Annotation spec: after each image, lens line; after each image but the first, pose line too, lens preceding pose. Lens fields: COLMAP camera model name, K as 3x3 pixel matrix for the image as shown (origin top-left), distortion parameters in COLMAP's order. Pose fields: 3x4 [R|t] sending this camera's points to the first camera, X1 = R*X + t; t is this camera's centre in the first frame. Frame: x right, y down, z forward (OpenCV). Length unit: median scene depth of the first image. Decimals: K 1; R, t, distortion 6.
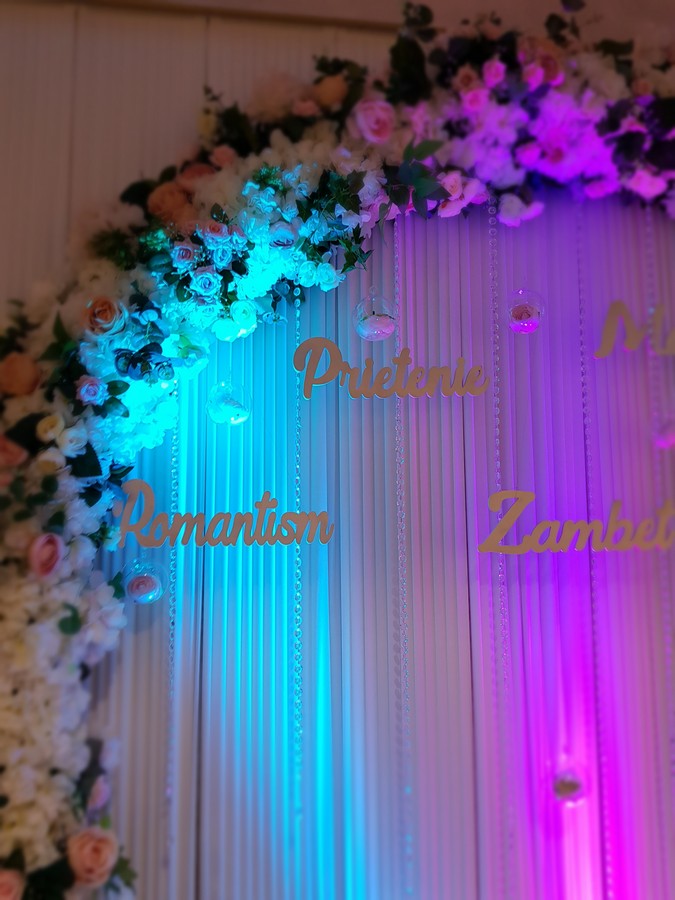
lens RADIAL K [[720.4, 0, 331.3], [0, 720.4, 451.0], [0, 0, 1]] dist [0.032781, -0.049327]
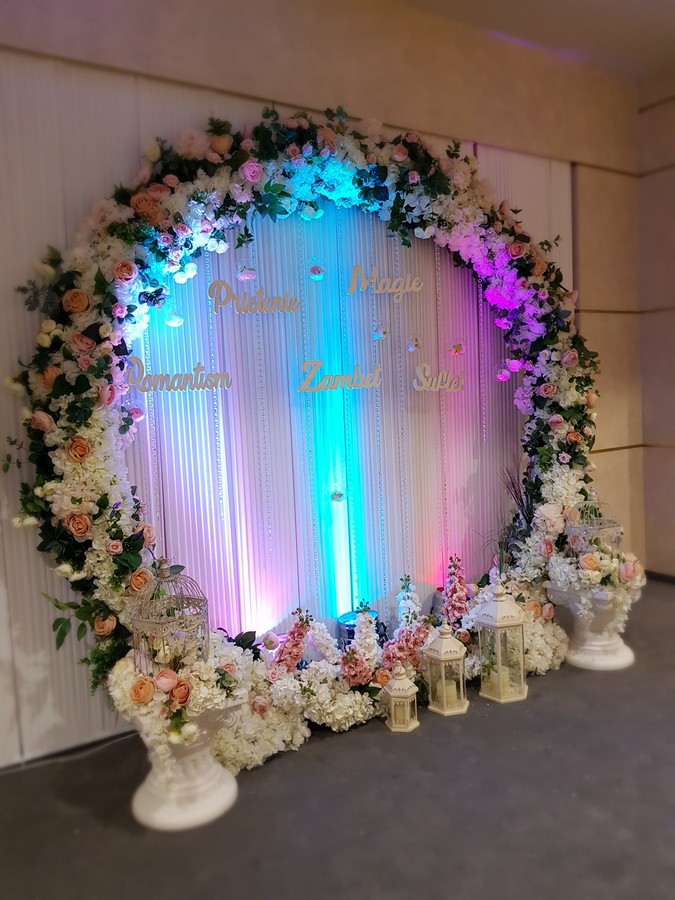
lens RADIAL K [[720.4, 0, 354.5], [0, 720.4, 443.0], [0, 0, 1]] dist [0.032781, -0.049327]
pose [[0.898079, -0.063920, 0.435164, -0.586221], [-0.007961, 0.986859, 0.161387, -0.047340], [-0.439762, -0.148403, 0.885769, -0.959122]]
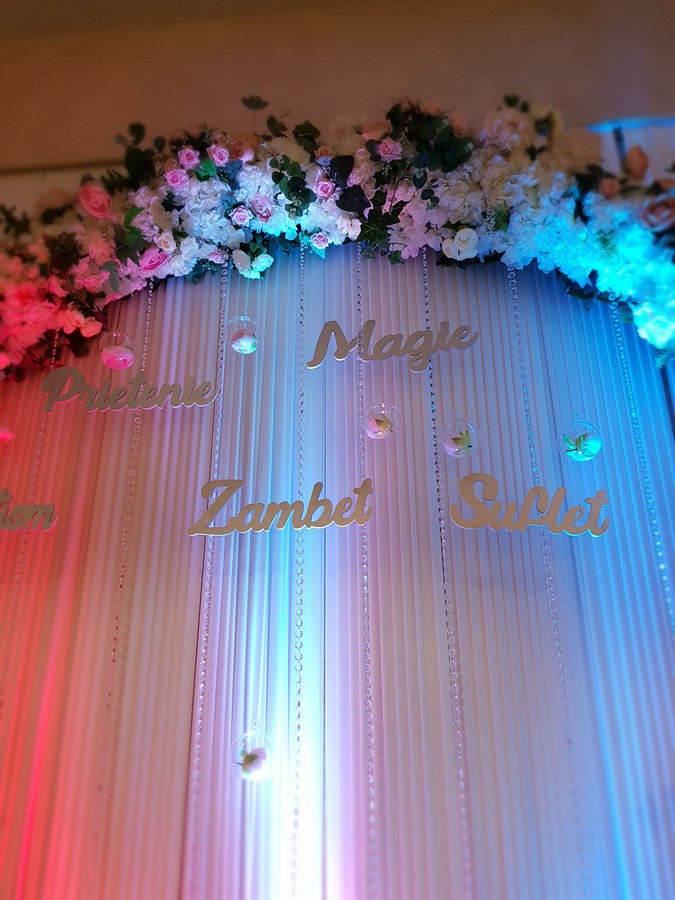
lens RADIAL K [[720.4, 0, 344.0], [0, 720.4, 453.7], [0, 0, 1]] dist [0.032781, -0.049327]
pose [[0.974338, -0.090862, -0.205935, 0.721421], [0.027310, 0.955865, -0.292536, 0.375114], [0.223426, 0.279405, 0.933817, -0.003370]]
